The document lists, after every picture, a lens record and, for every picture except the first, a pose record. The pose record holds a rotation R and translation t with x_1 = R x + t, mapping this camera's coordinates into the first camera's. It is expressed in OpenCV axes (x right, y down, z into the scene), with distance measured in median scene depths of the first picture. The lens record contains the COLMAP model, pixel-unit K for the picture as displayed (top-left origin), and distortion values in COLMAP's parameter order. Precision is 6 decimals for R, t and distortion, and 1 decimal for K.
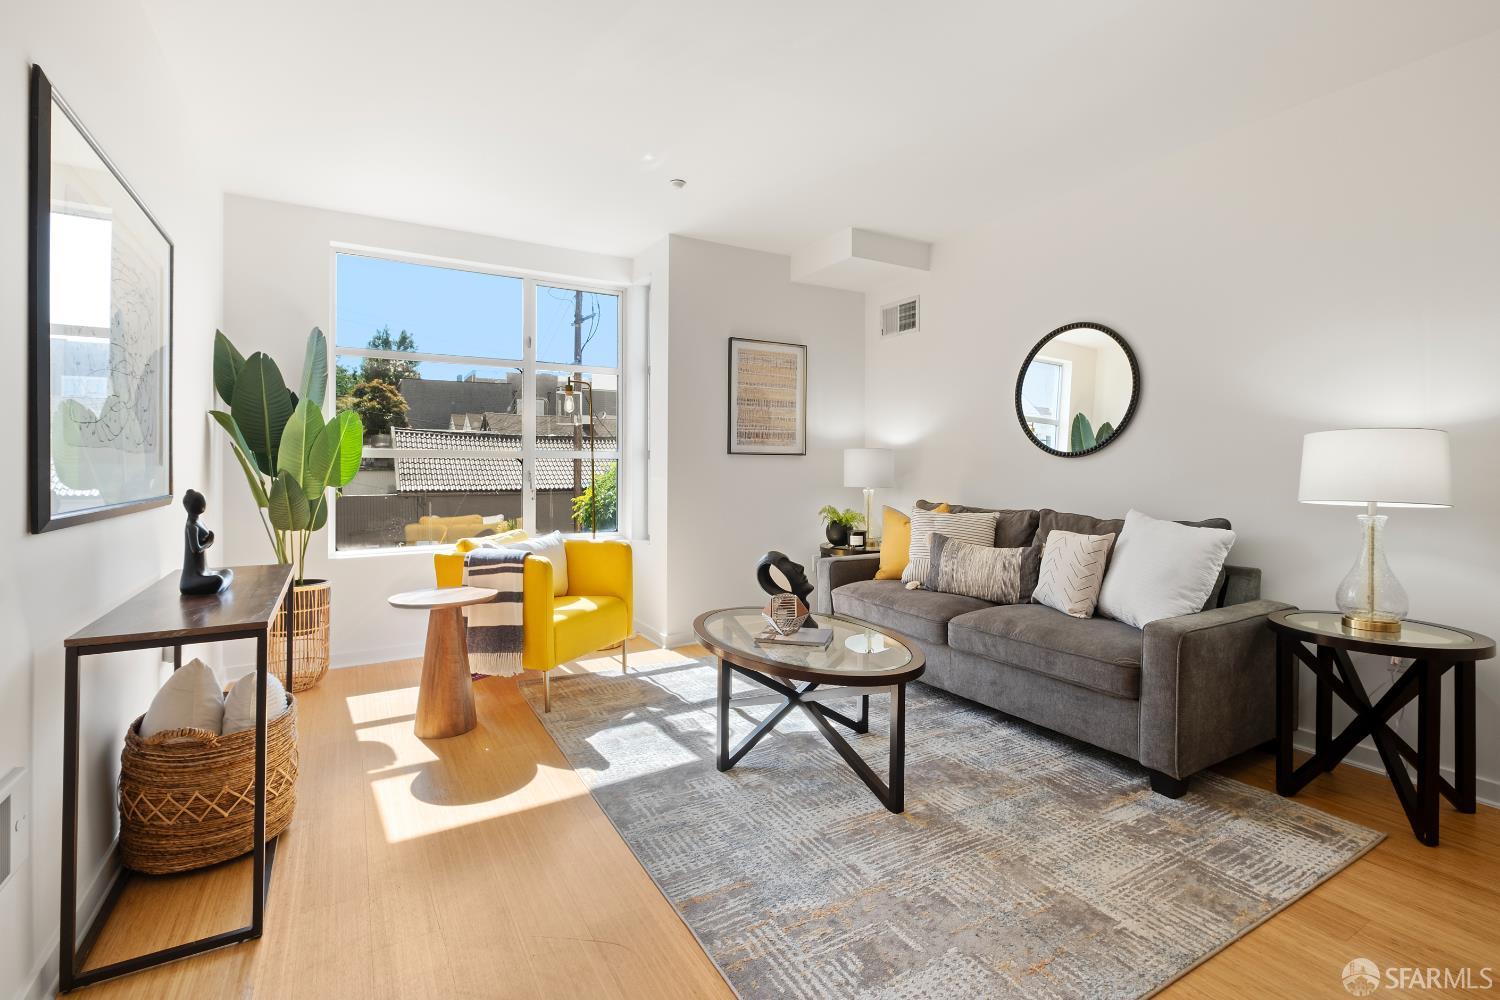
lens RADIAL K [[687.0, 0, 759.8], [0, 687.0, 464.9], [0, 0, 1]] dist [0.000170, 0.000027]
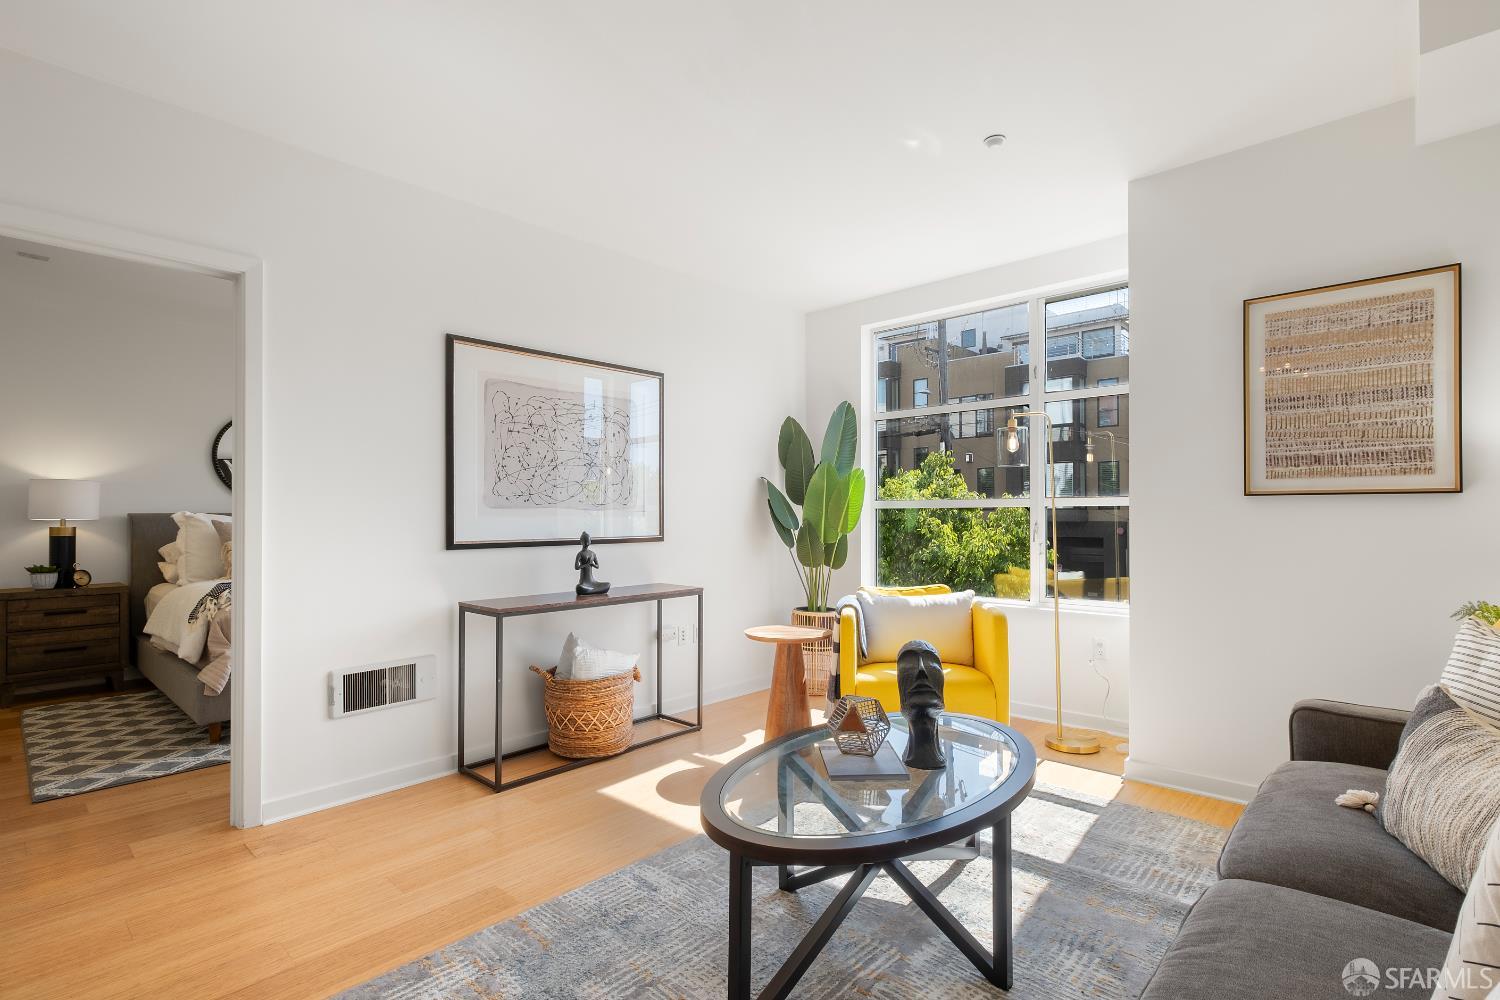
lens RADIAL K [[714.6, 0, 751.5], [0, 714.6, 510.4], [0, 0, 1]] dist [0.000208, 0.000834]
pose [[0.282415, -0.007269, -0.959265, 0.541500], [0.006701, 0.999962, -0.005604, -0.002580], [0.959269, -0.004845, 0.282452, 0.516530]]
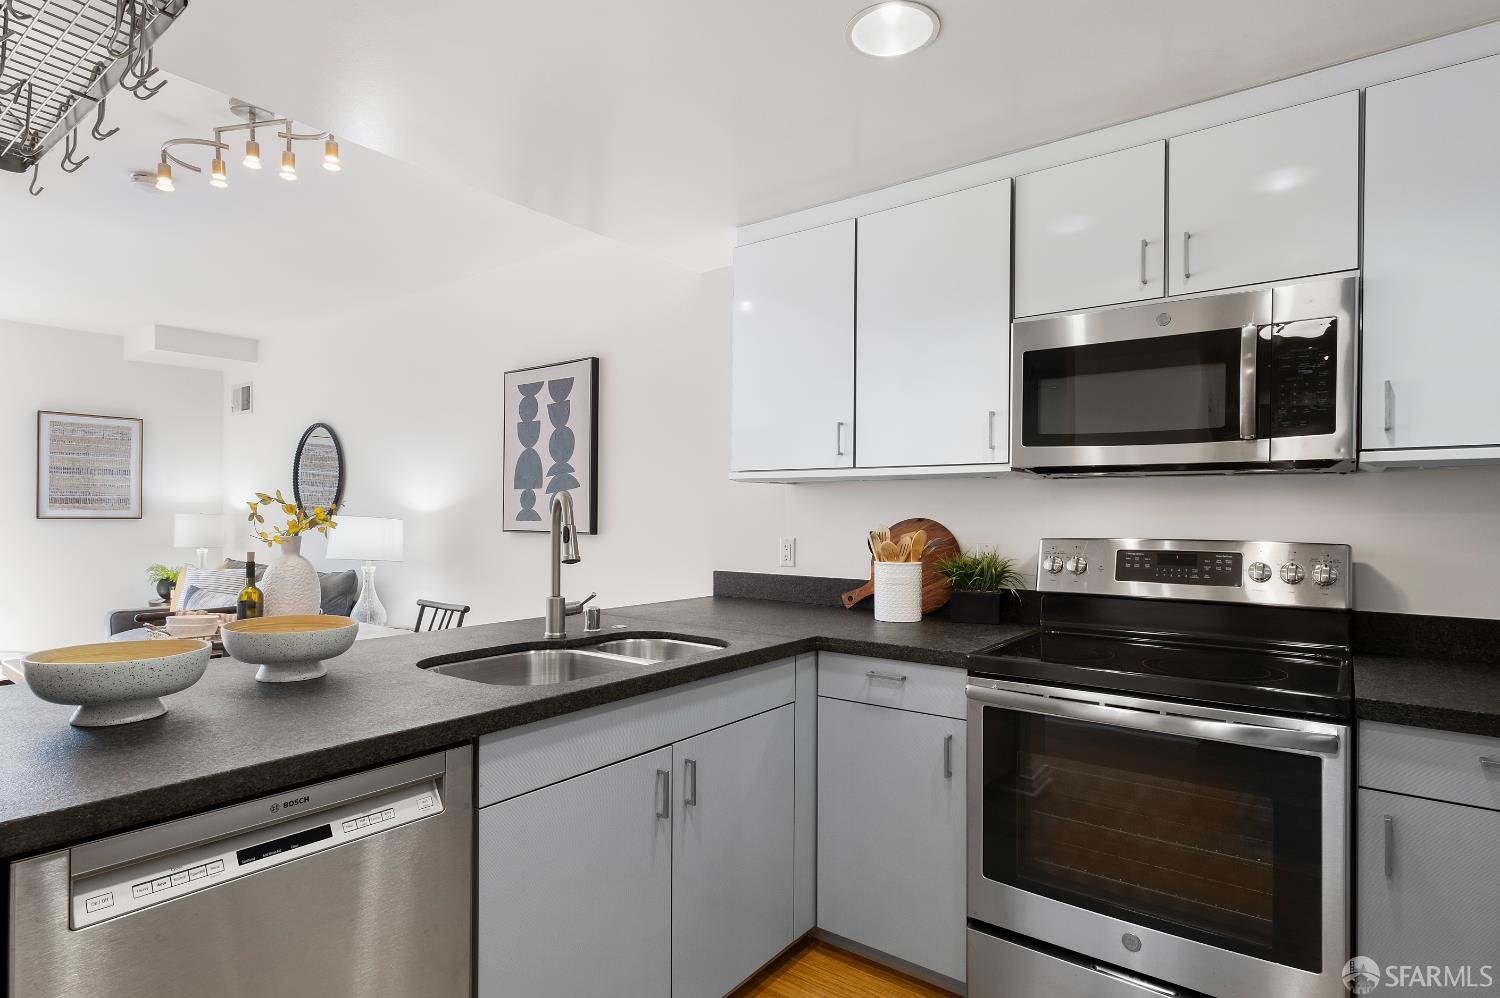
lens RADIAL K [[785.5, 0, 749.4], [0, 785.5, 515.9], [0, 0, 1]] dist [-0.000840, 0.000770]
pose [[0.927067, 0.004899, 0.374864, 0.666971], [-0.007454, 0.999958, 0.005364, -0.043584], [-0.374822, -0.007767, 0.927064, -0.711175]]
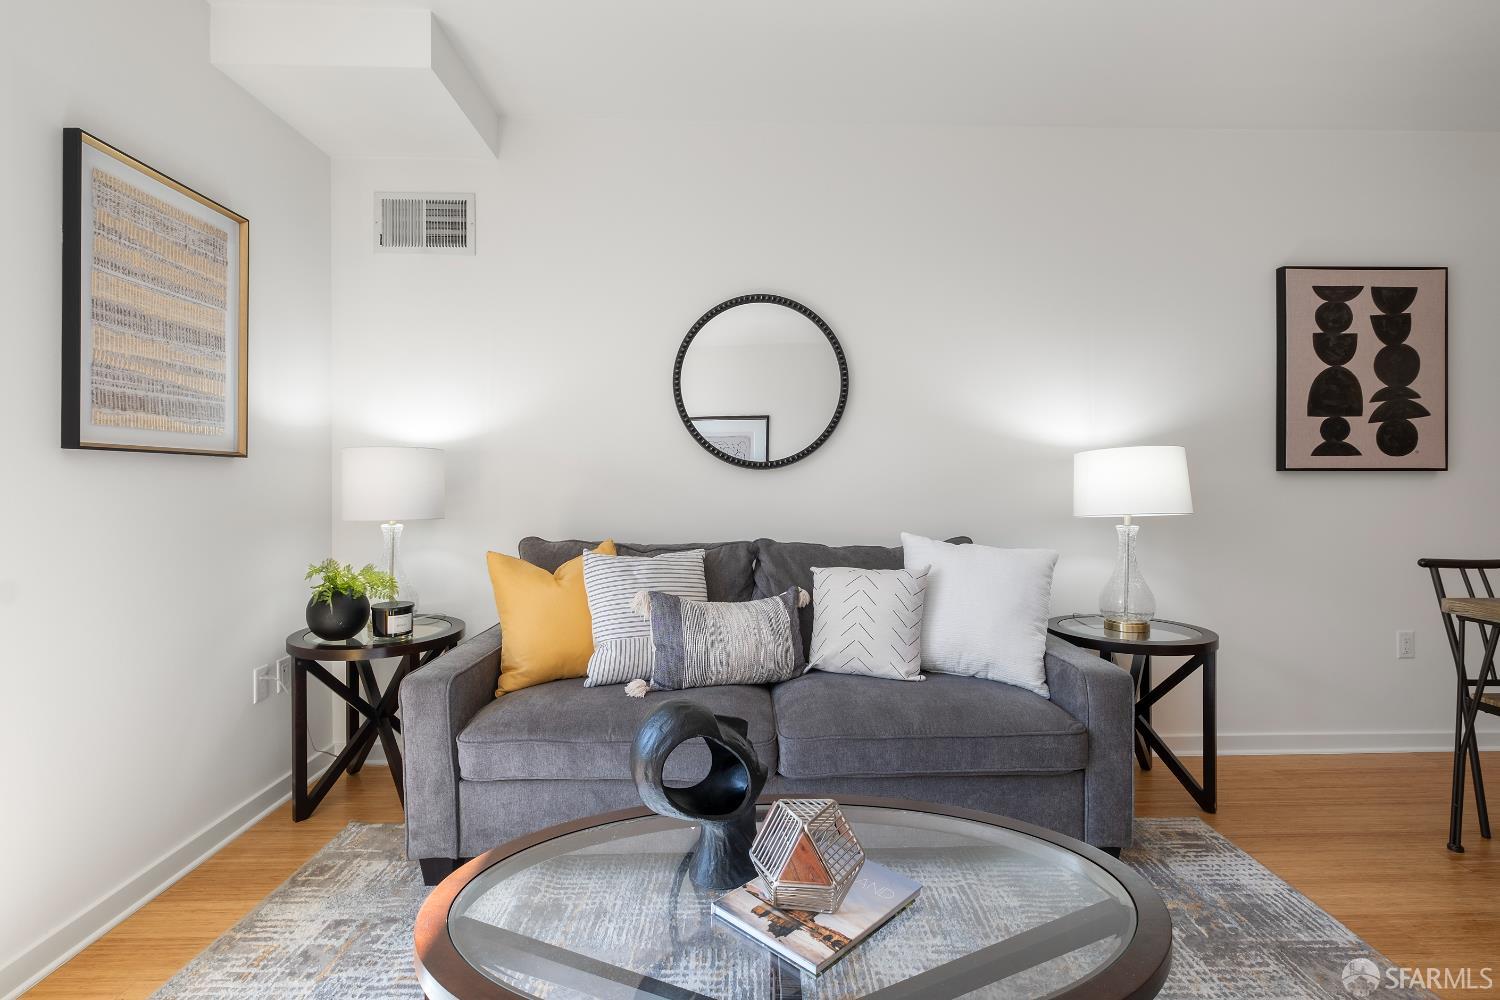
lens RADIAL K [[721.1, 0, 755.6], [0, 721.1, 481.2], [0, 0, 1]] dist [0.004136, 0.001347]
pose [[0.484370, -0.002393, 0.874860, -0.257944], [-0.002764, 0.999987, 0.004266, -0.001003], [-0.874859, -0.004485, 0.484357, 0.623023]]
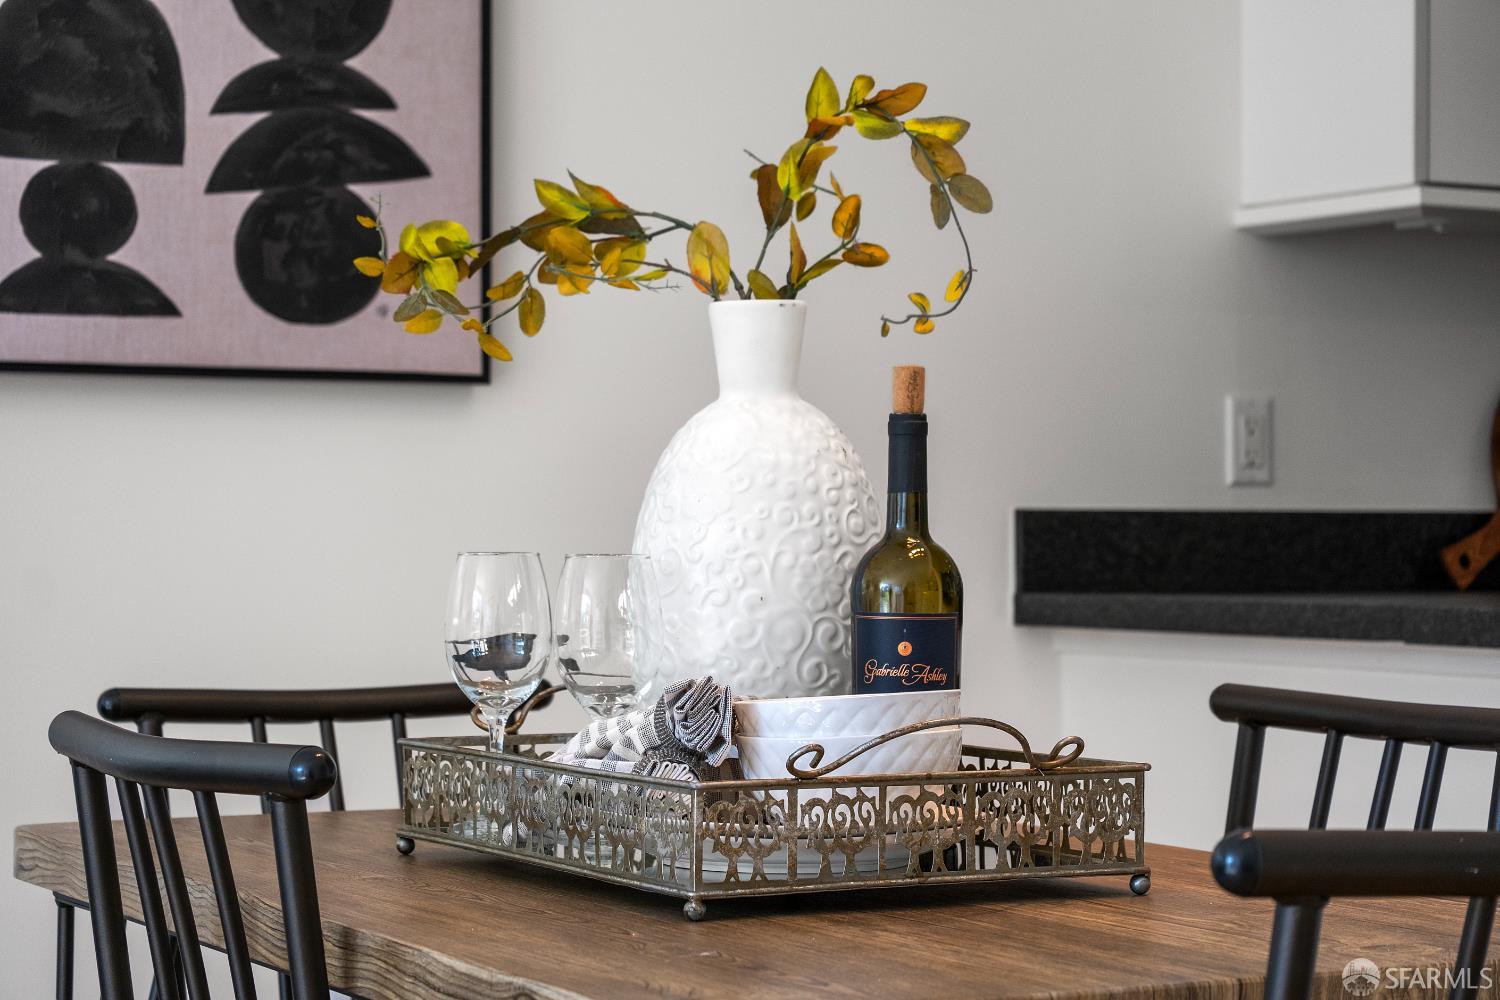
lens RADIAL K [[3350.0, 0, 750.0], [0, 3350.0, 500.0], [0, 0, 1]] dist [0.034260, 0.165630]
pose [[0.032264, 0.008774, 0.999441, -0.183067], [-0.004766, 0.999951, -0.008624, 0.033317], [-0.999468, -0.004485, 0.032304, 0.214134]]
